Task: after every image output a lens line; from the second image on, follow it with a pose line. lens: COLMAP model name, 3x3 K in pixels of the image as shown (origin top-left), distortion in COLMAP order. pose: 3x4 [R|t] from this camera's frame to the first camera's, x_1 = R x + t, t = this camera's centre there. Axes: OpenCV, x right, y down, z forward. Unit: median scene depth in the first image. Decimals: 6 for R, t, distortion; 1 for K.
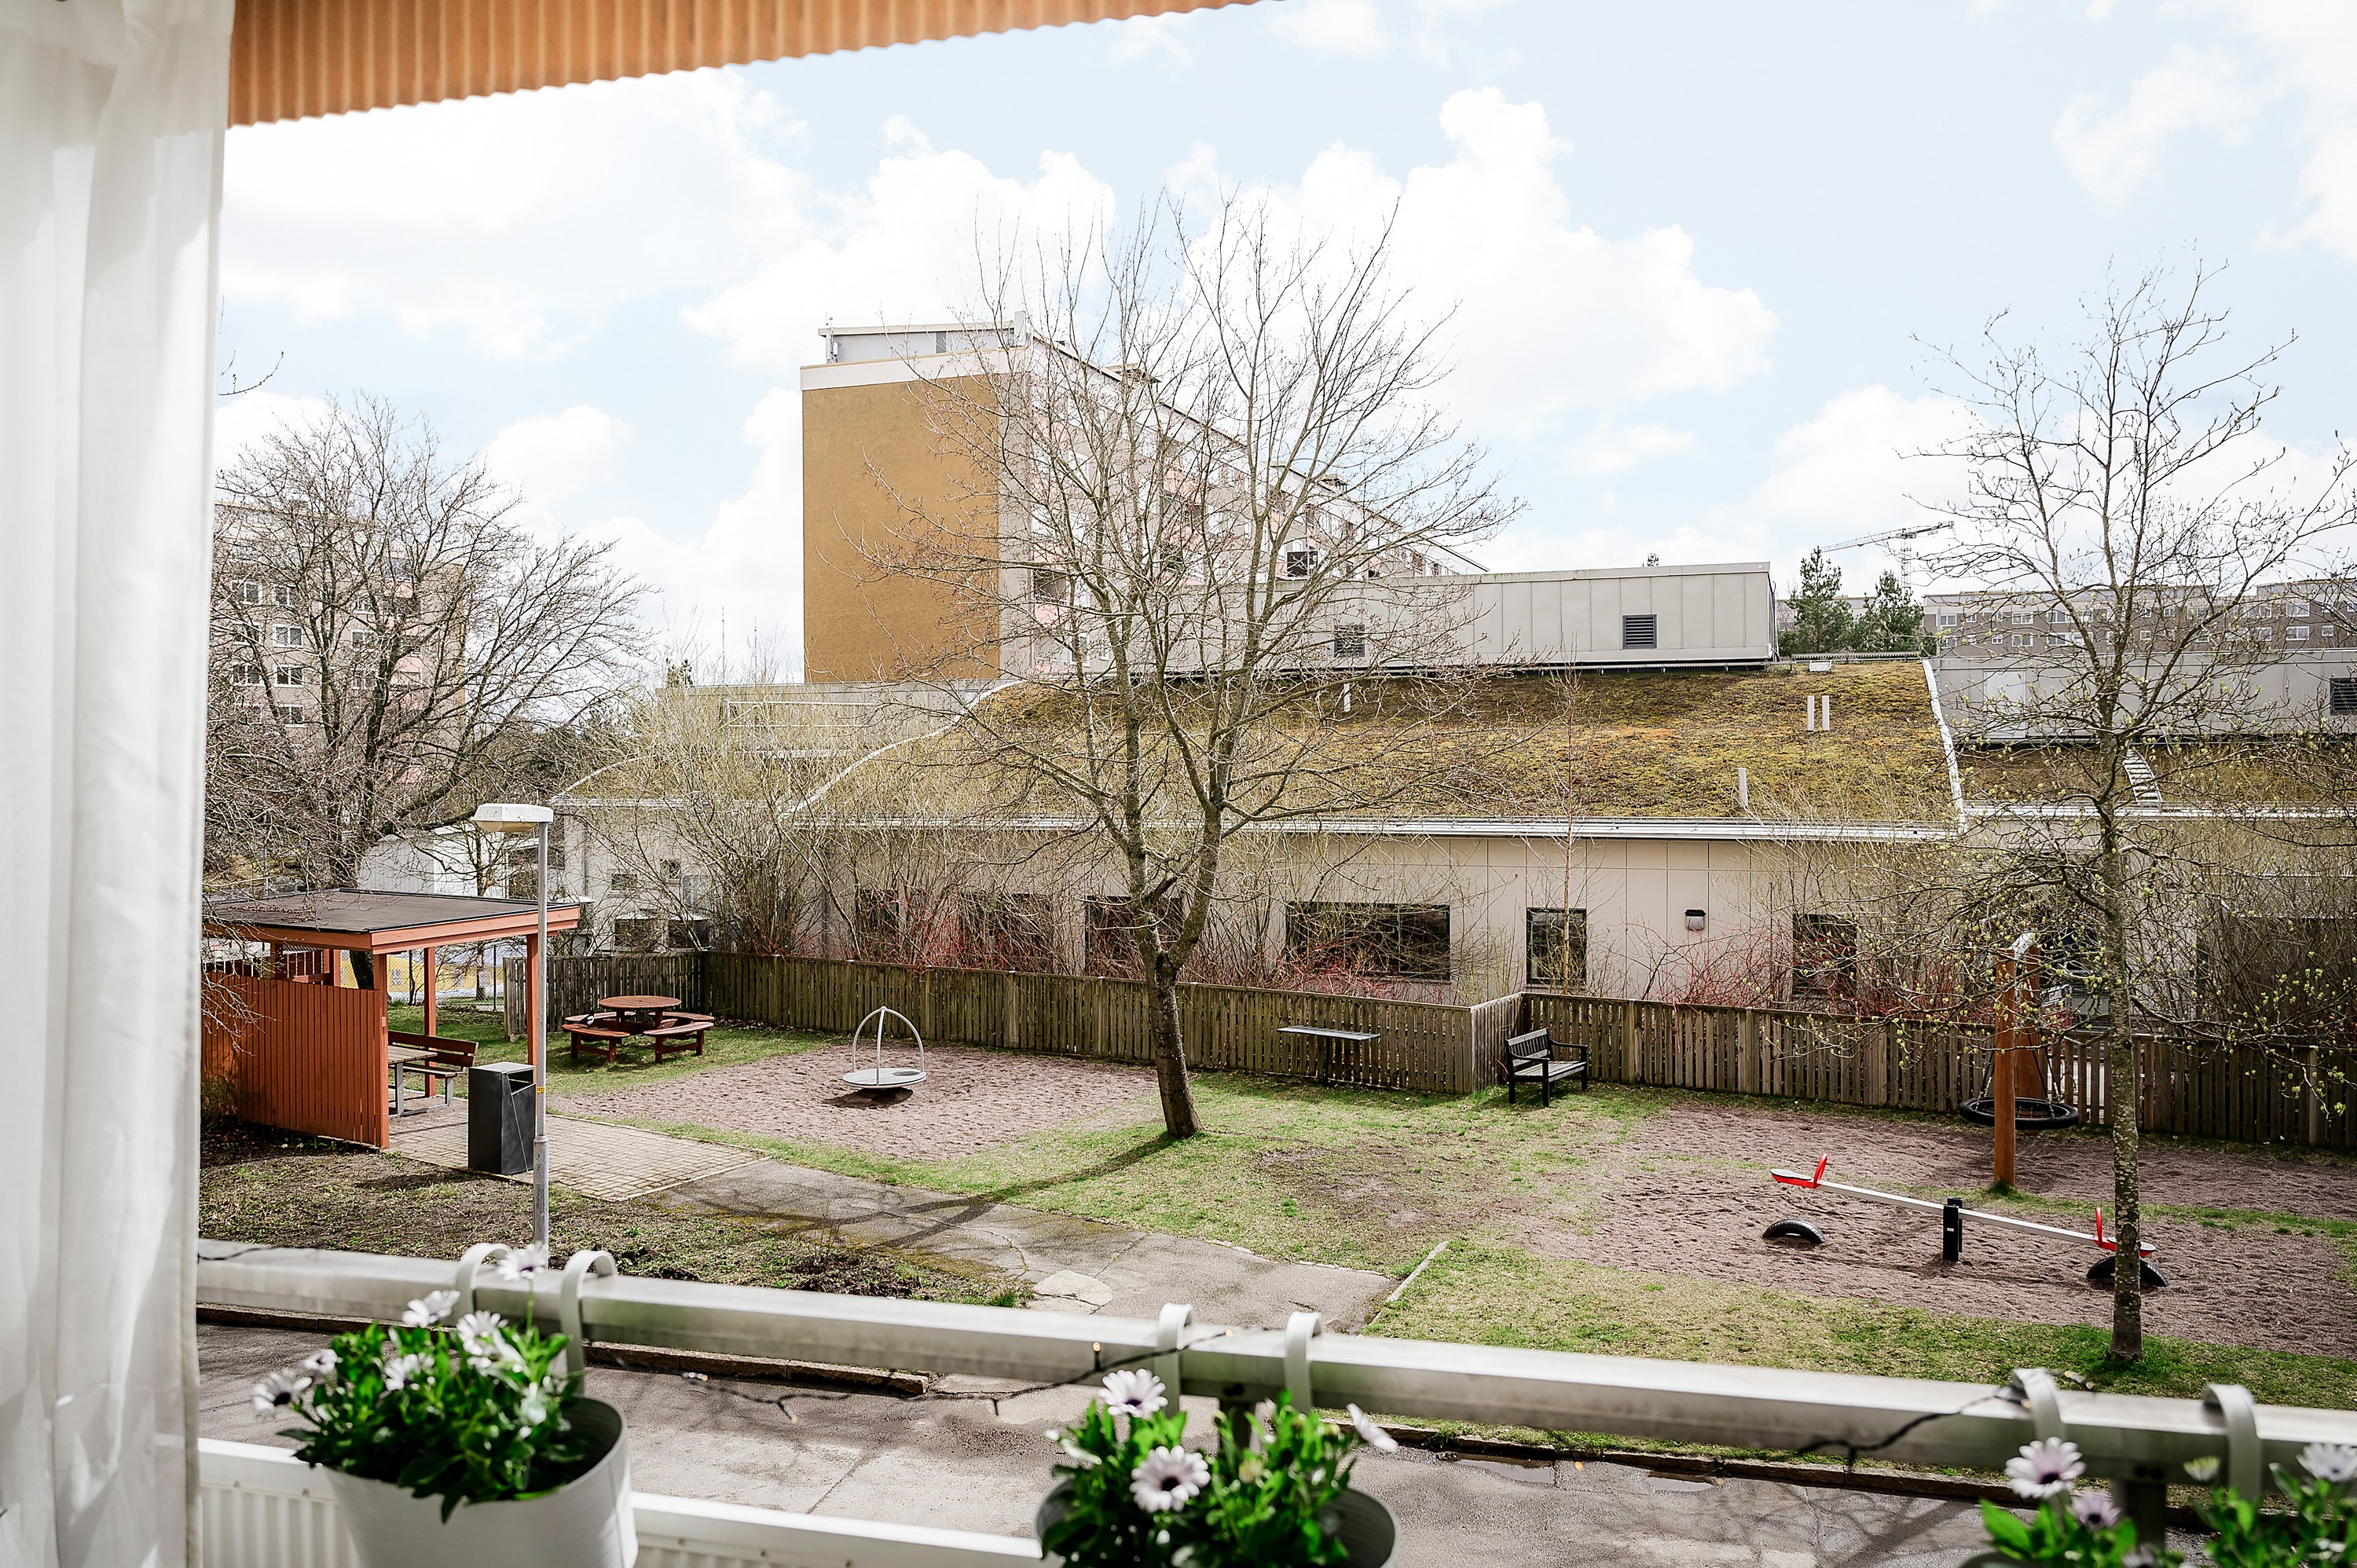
lens RADIAL K [[1811.3, 0, 1184.2], [0, 1811.3, 794.9], [0, 0, 1]] dist [0.003227, -0.000413]
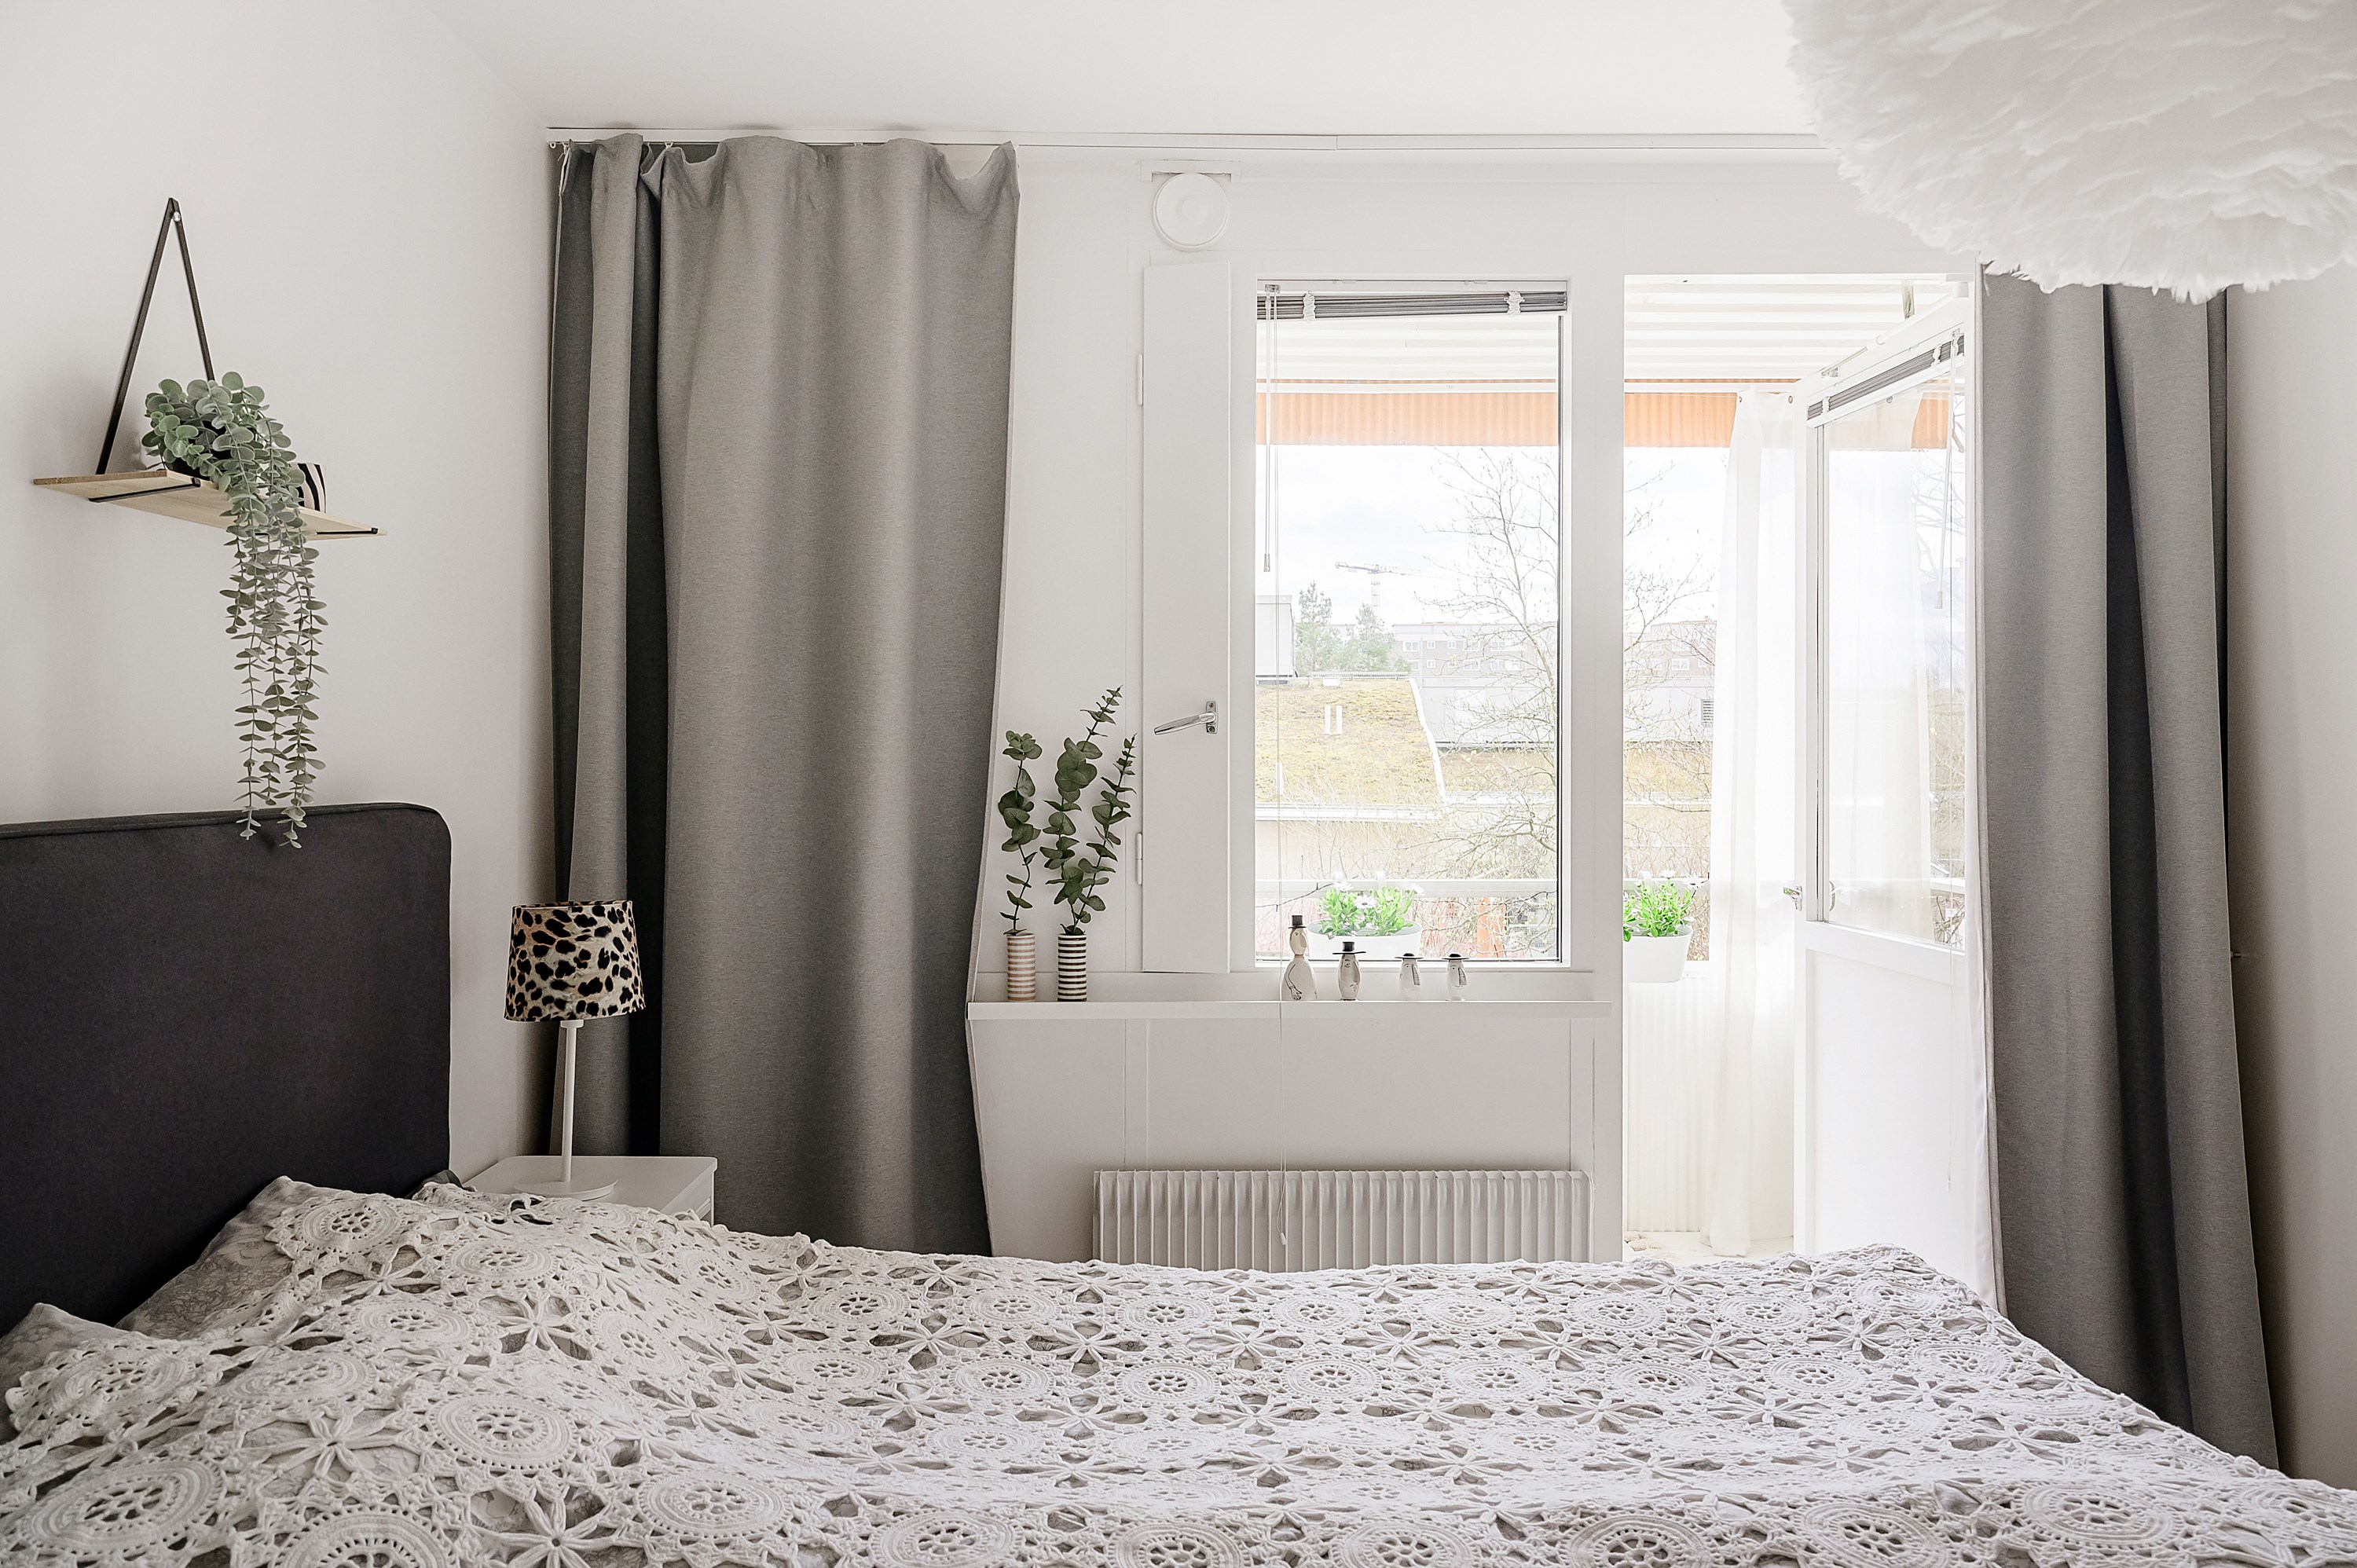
lens RADIAL K [[1773.4, 0, 1180.3], [0, 1773.4, 774.0], [0, 0, 1]] dist [-0.003577, -0.001221]
pose [[0.962487, 0.005815, 0.271265, -0.076291], [-0.001314, 0.999858, -0.016771, 0.011826], [-0.271324, 0.015786, 0.962359, -0.128482]]
